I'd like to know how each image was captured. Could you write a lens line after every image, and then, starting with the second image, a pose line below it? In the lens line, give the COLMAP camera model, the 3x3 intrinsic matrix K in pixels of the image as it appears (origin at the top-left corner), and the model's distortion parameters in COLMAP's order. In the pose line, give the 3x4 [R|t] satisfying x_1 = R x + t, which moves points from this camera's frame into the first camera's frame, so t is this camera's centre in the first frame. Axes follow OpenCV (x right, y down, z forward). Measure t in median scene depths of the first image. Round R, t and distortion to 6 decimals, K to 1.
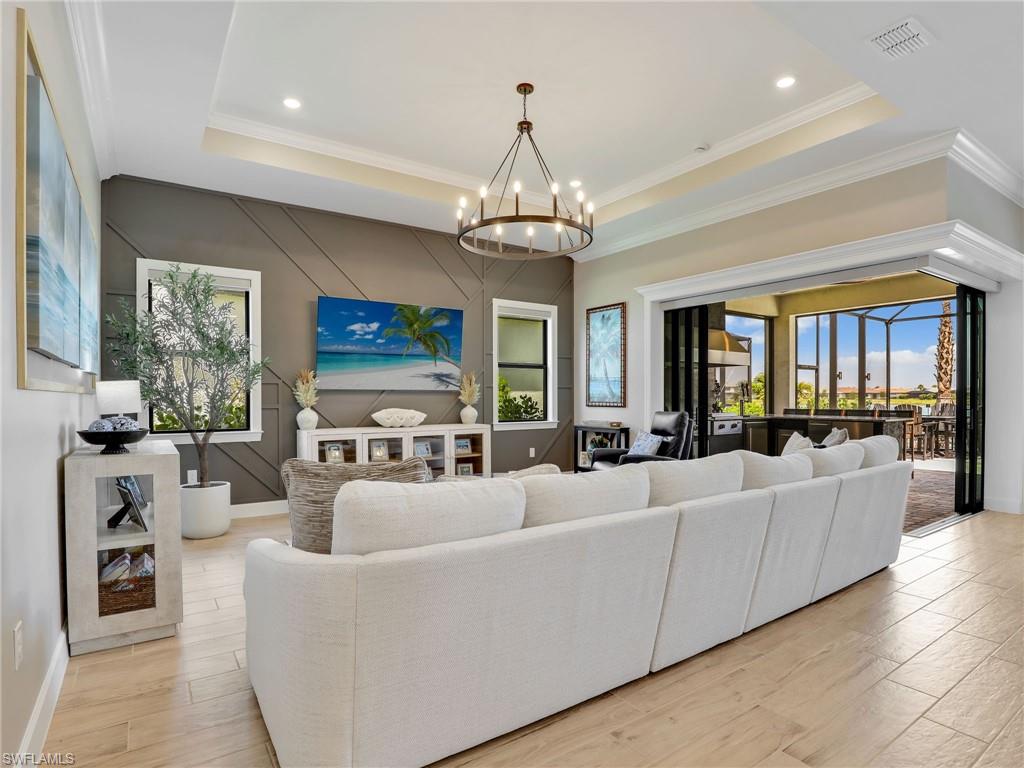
lens RADIAL K [[559.3, 0, 511.5], [0, 559.3, 407.9], [0, 0, 1]] dist [-0.003798, -0.000432]
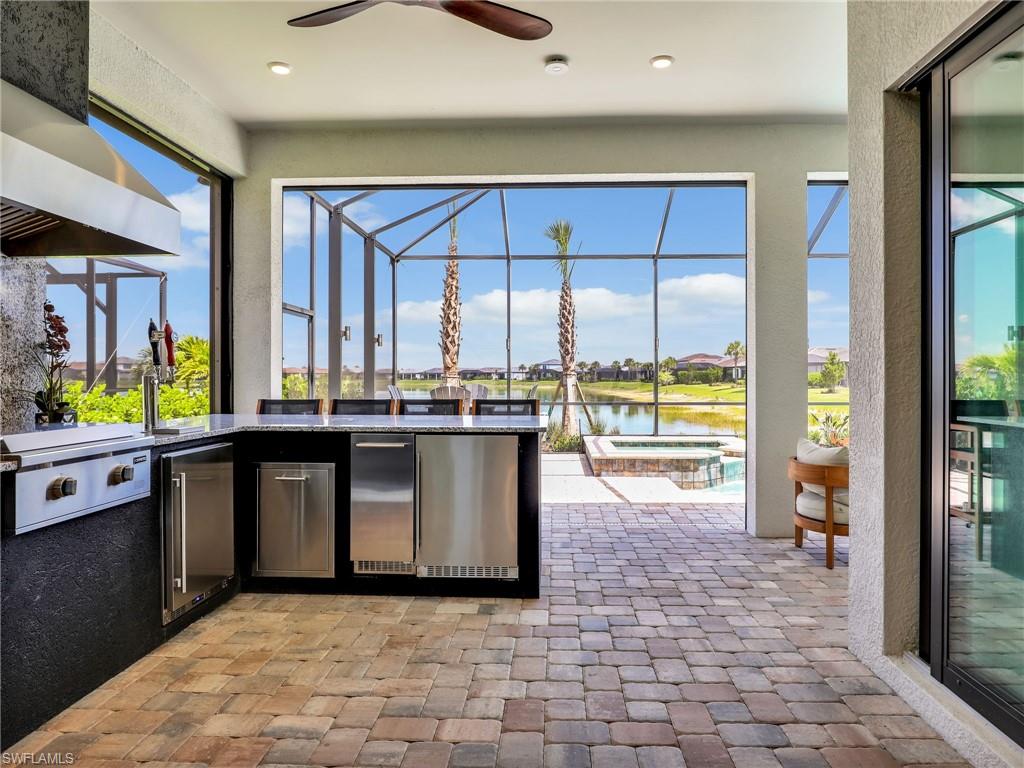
lens RADIAL K [[654.8, 0, 533.1], [0, 654.8, 378.8], [0, 0, 1]] dist [-0.016382, 0.001347]
pose [[0.607195, 0.001577, 0.794551, 0.202887], [0.012299, 0.999860, -0.011383, -0.005352], [-0.794458, 0.016684, 0.607090, 0.489260]]
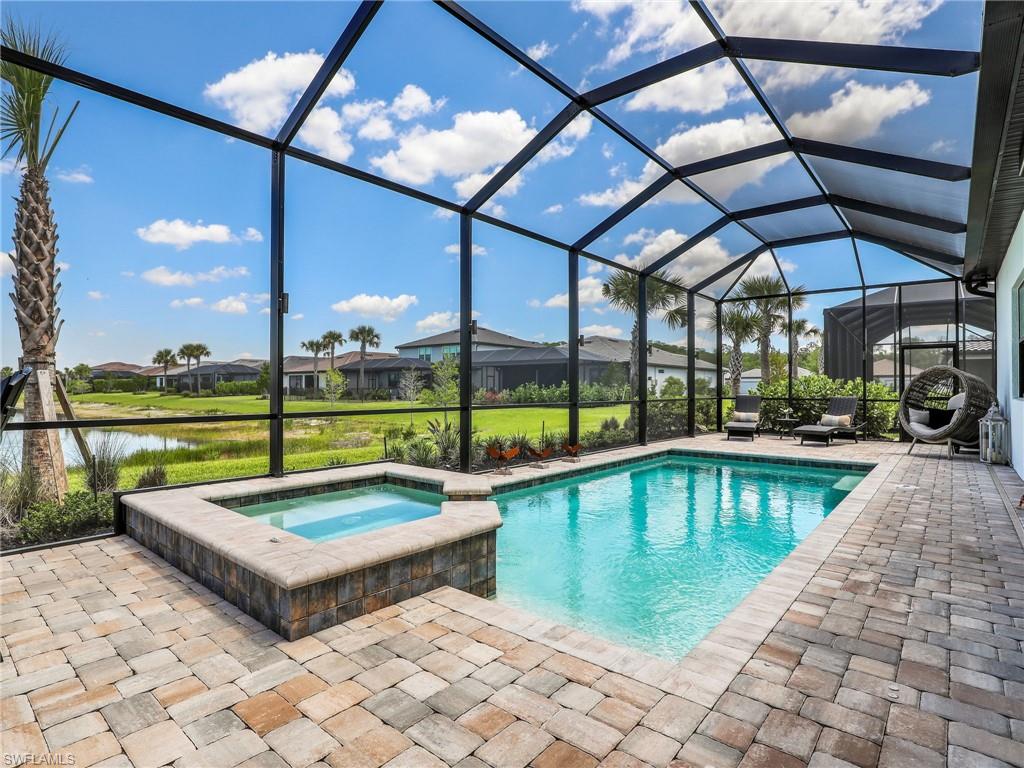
lens RADIAL K [[533.7, 0, 512.0], [0, 533.7, 384.0], [0, 0, 1]] dist [-0.006287, -0.001228]
pose [[-0.247544, 0.008362, 0.968841, 0.459847], [0.016828, 0.999849, -0.004330, -0.002159], [-0.968730, 0.015232, -0.247648, 0.718080]]
